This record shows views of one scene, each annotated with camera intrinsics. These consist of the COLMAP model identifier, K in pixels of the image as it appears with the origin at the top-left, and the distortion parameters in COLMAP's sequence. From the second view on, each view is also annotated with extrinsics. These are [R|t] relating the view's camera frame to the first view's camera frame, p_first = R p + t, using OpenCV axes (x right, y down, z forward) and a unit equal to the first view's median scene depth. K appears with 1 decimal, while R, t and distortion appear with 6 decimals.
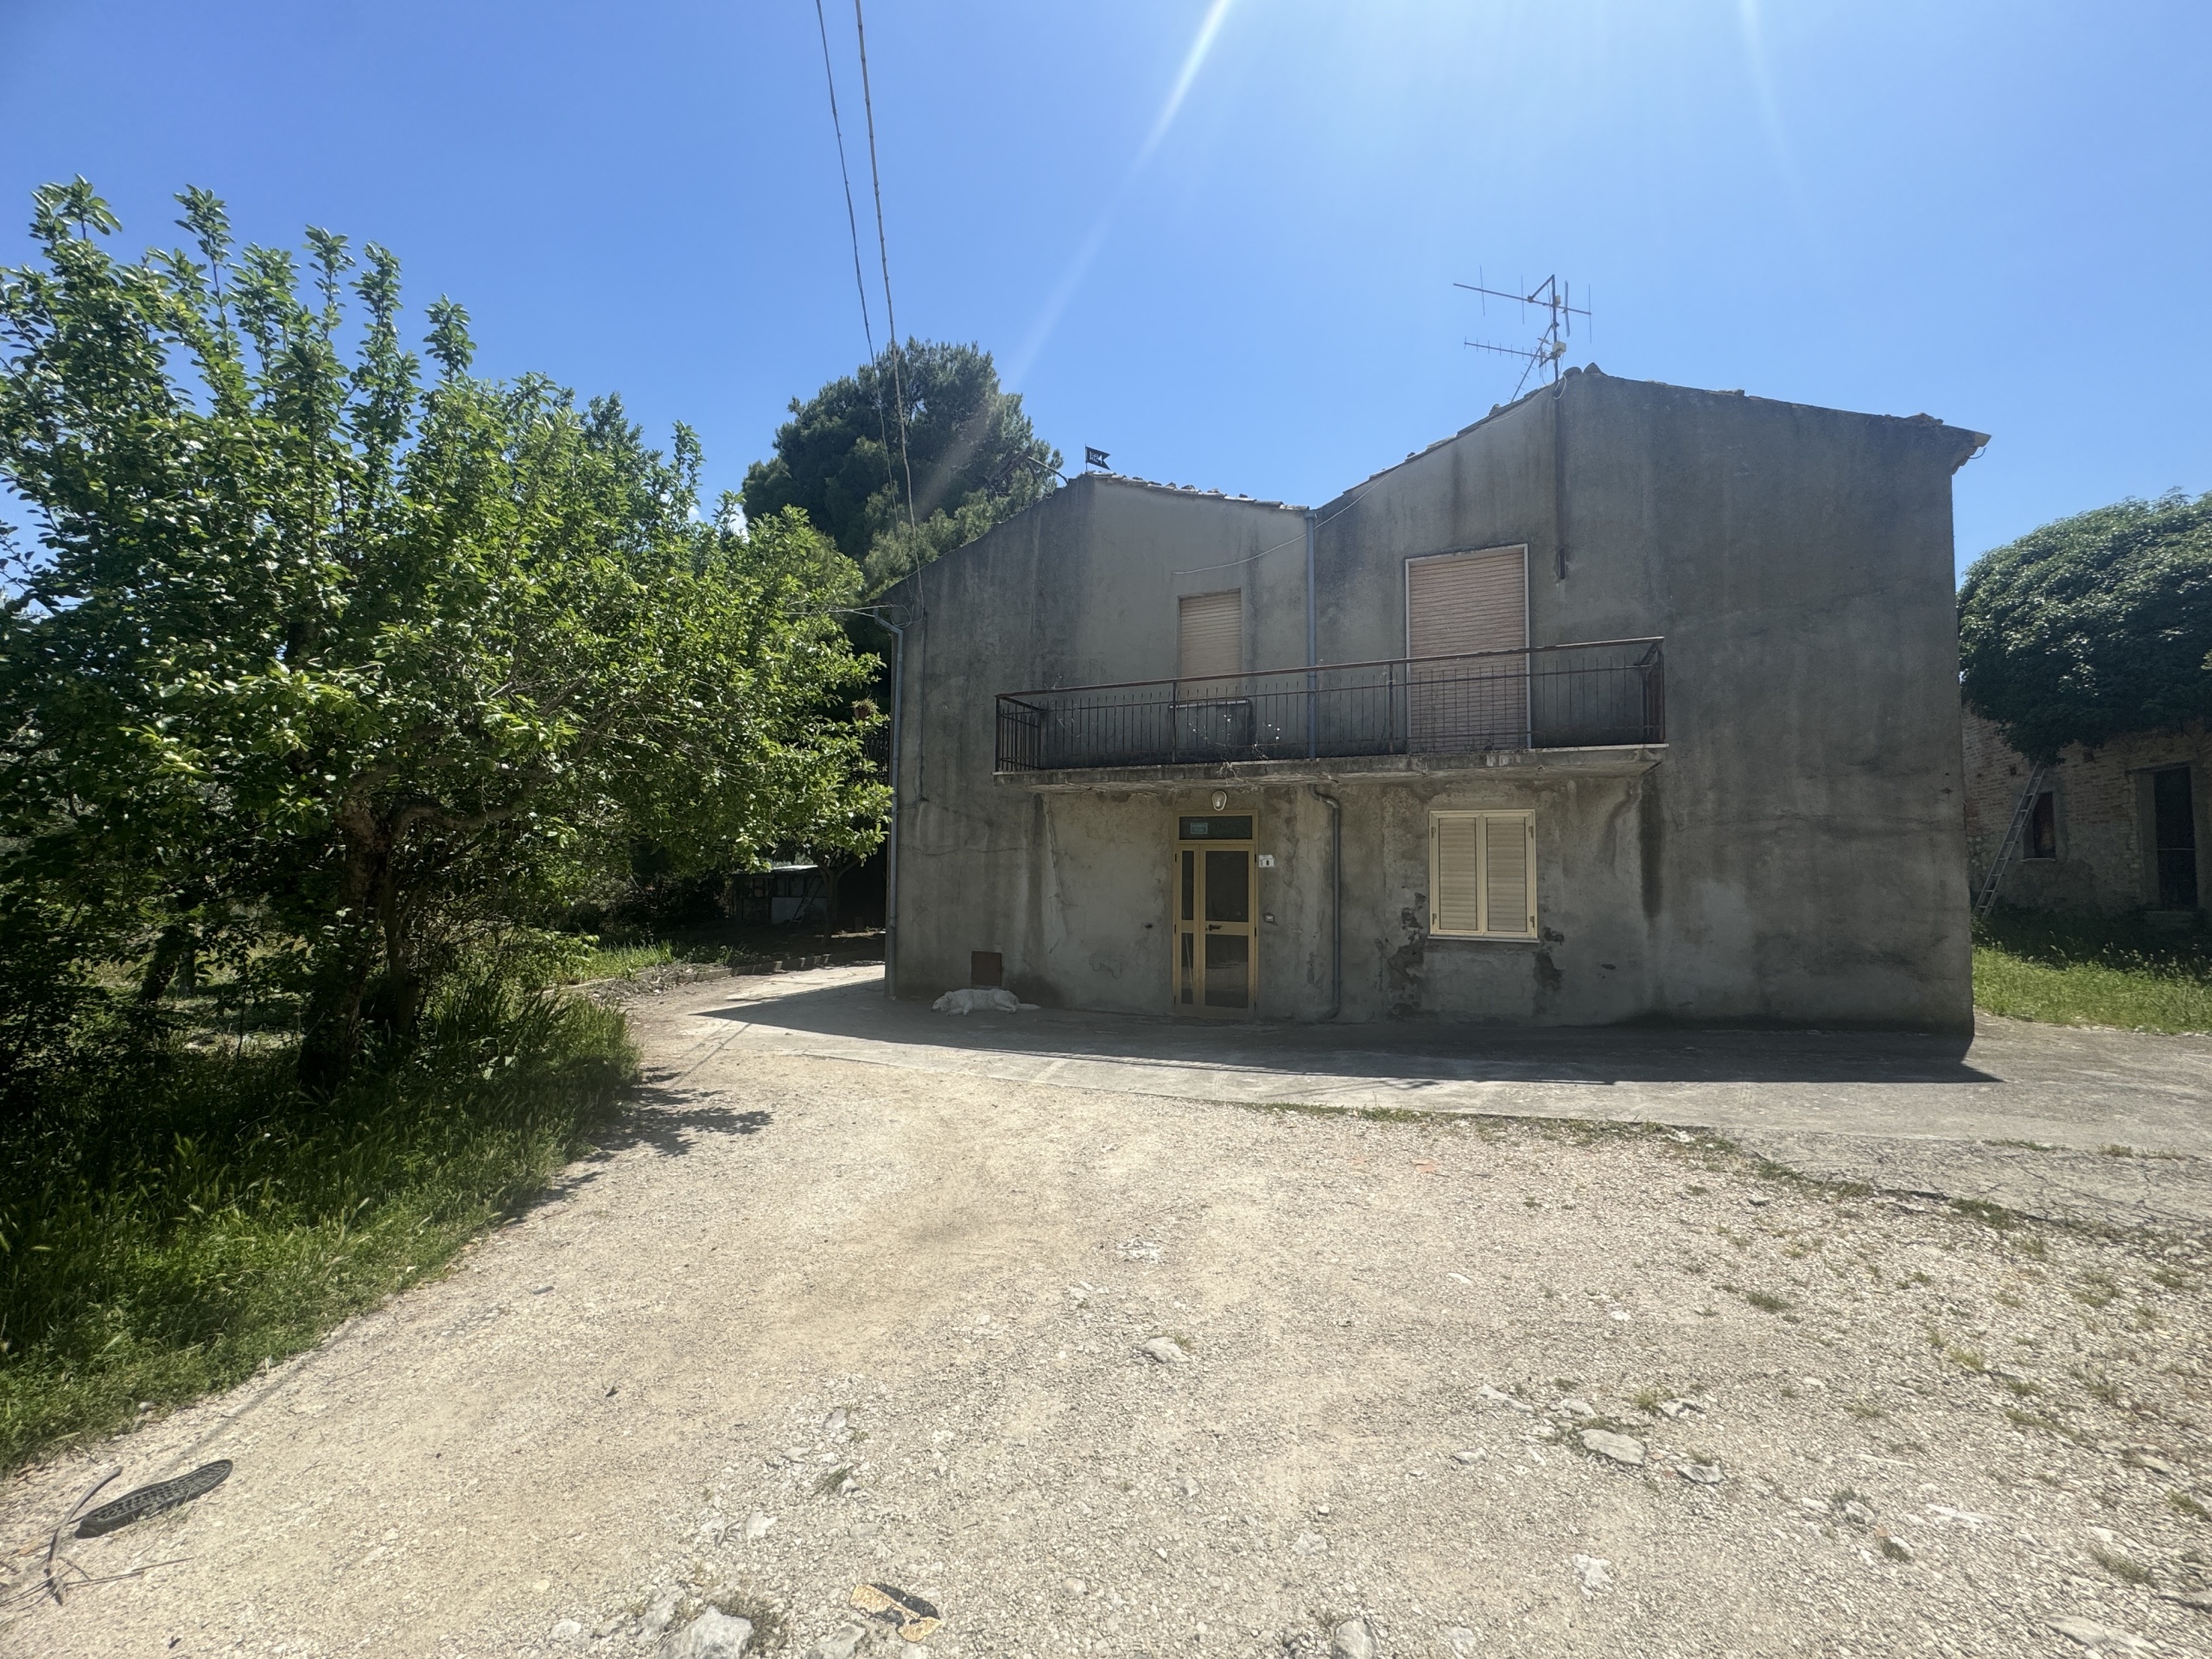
lens RADIAL K [[892.1, 0, 1105.0], [0, 892.1, 840.0], [0, 0, 1]] dist [0.000195, 0.000003]
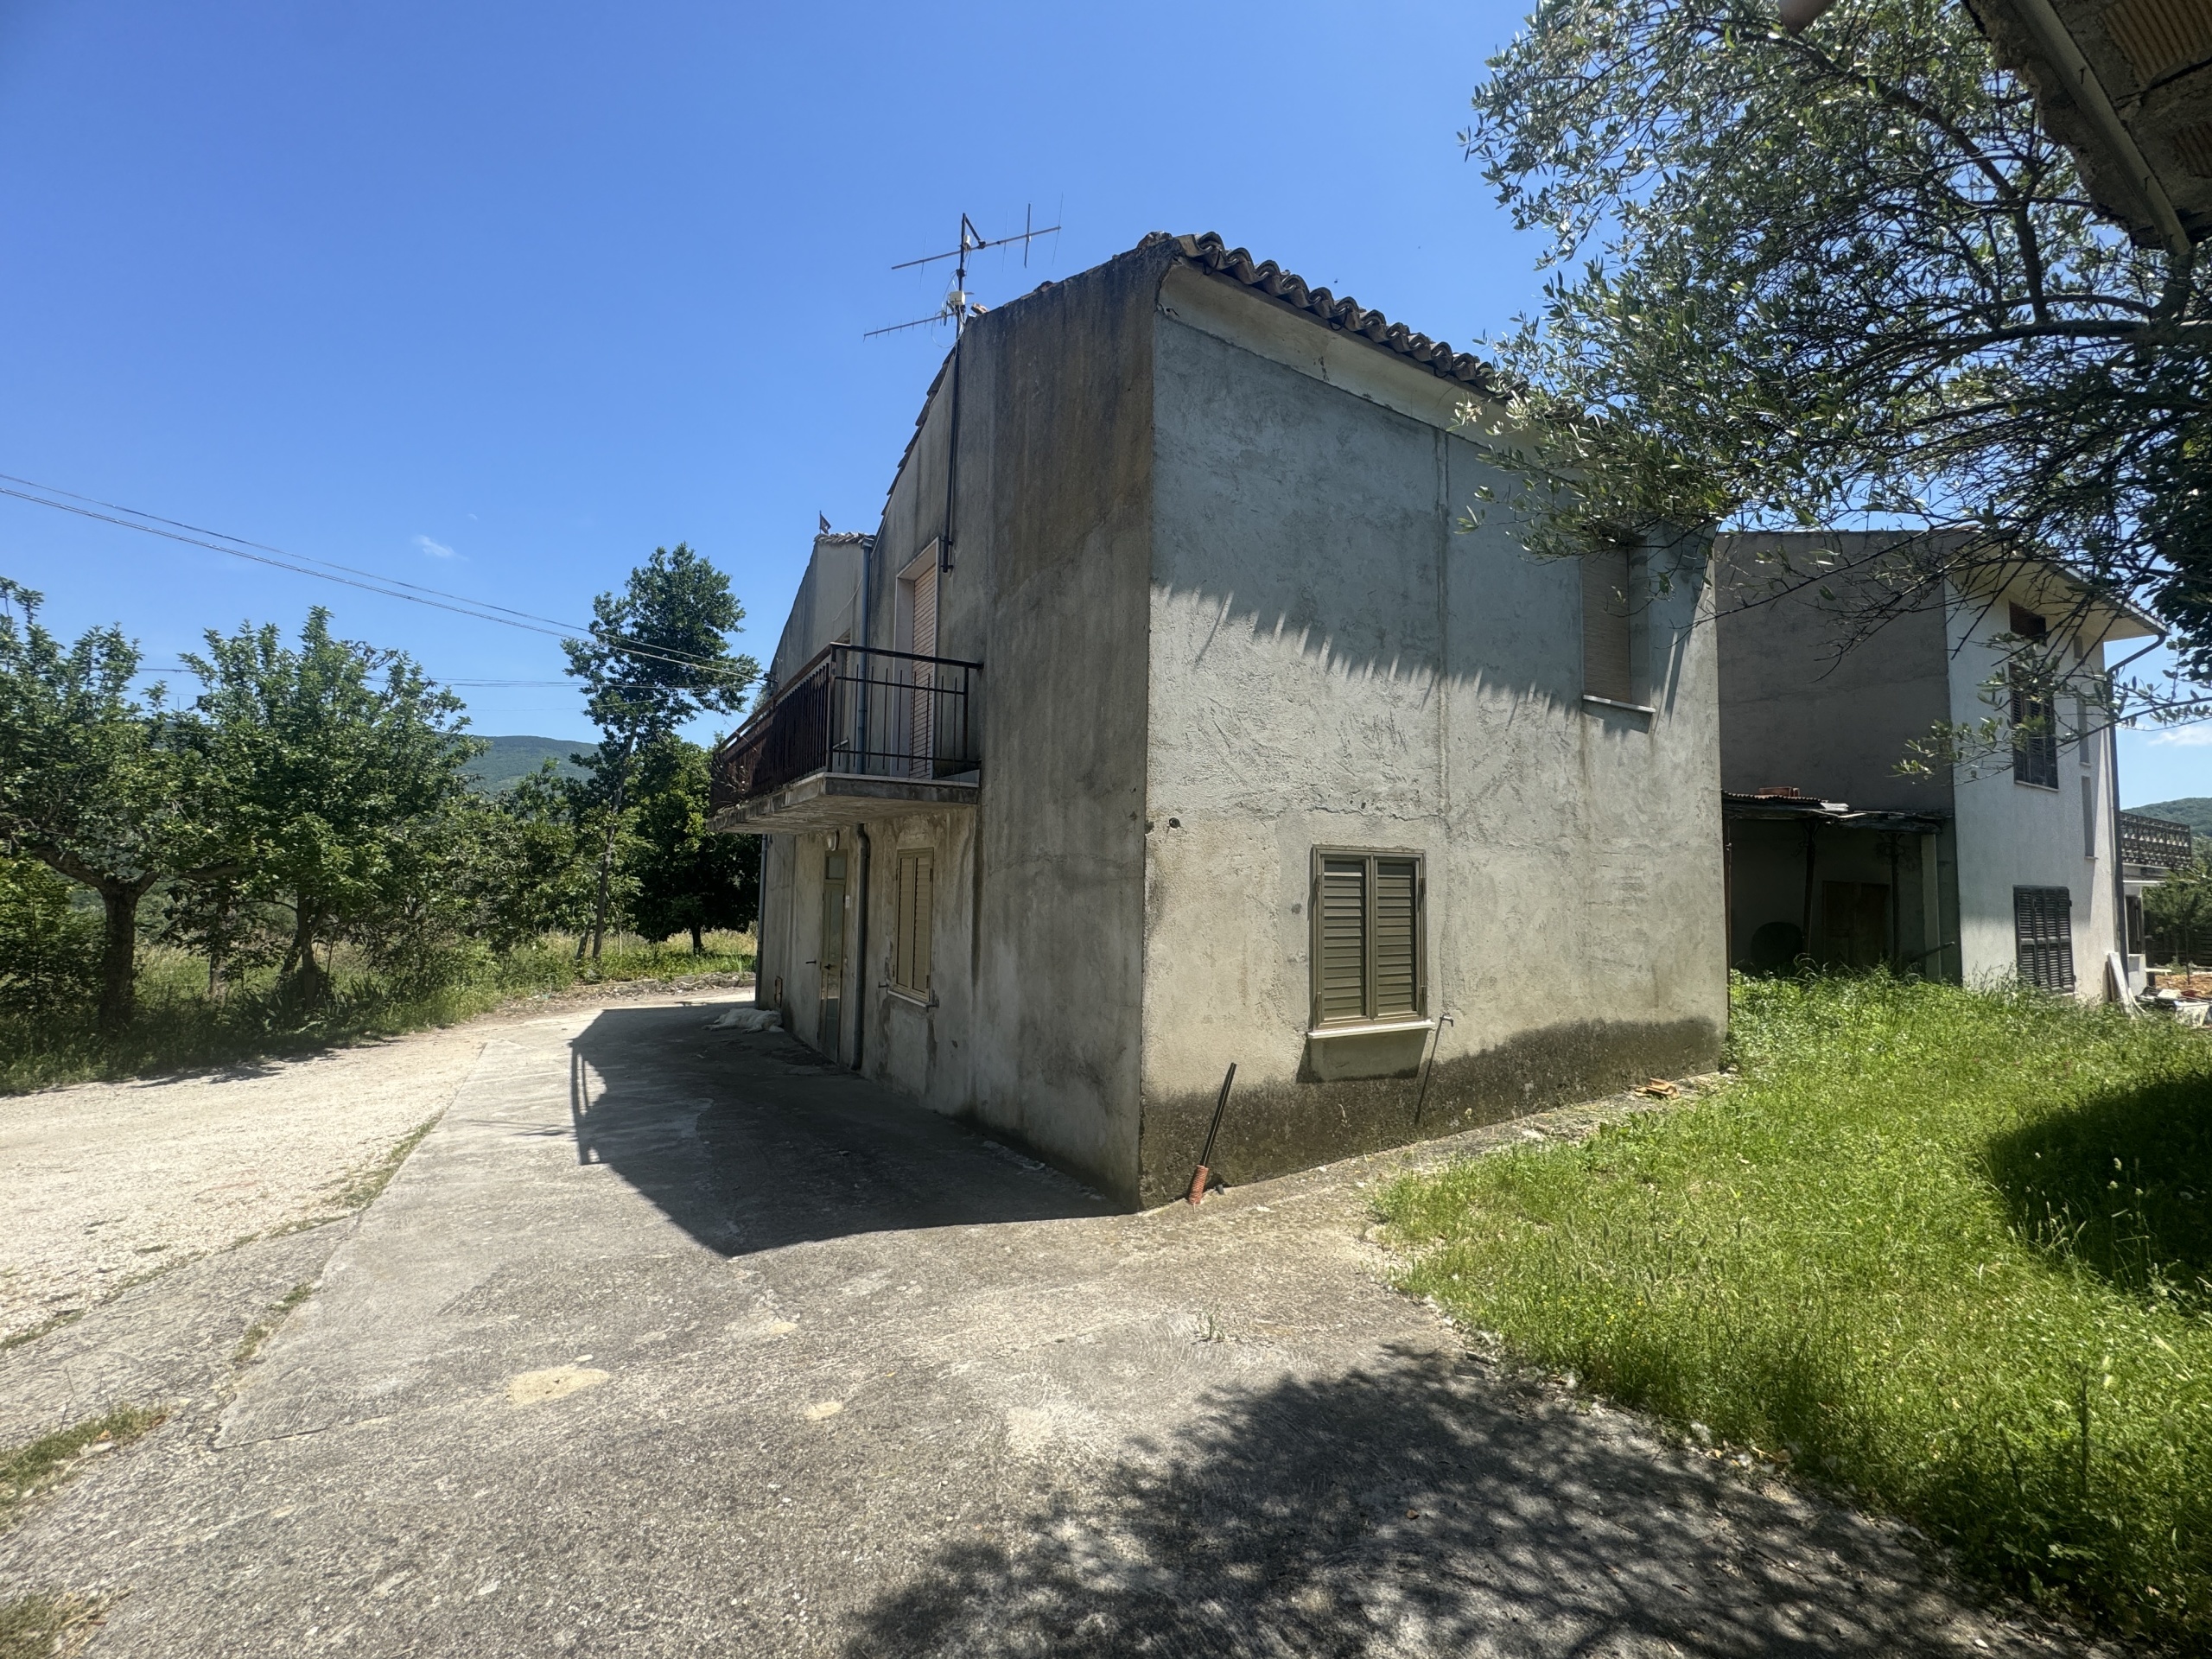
lens RADIAL K [[892.1, 0, 1106.8], [0, 892.1, 828.9], [0, 0, 1]] dist [0.000195, 0.000003]
pose [[0.796849, -0.038017, -0.602981, 1.276817], [0.030513, 0.999277, -0.022680, -0.031674], [0.603407, -0.000326, 0.797433, 0.474354]]
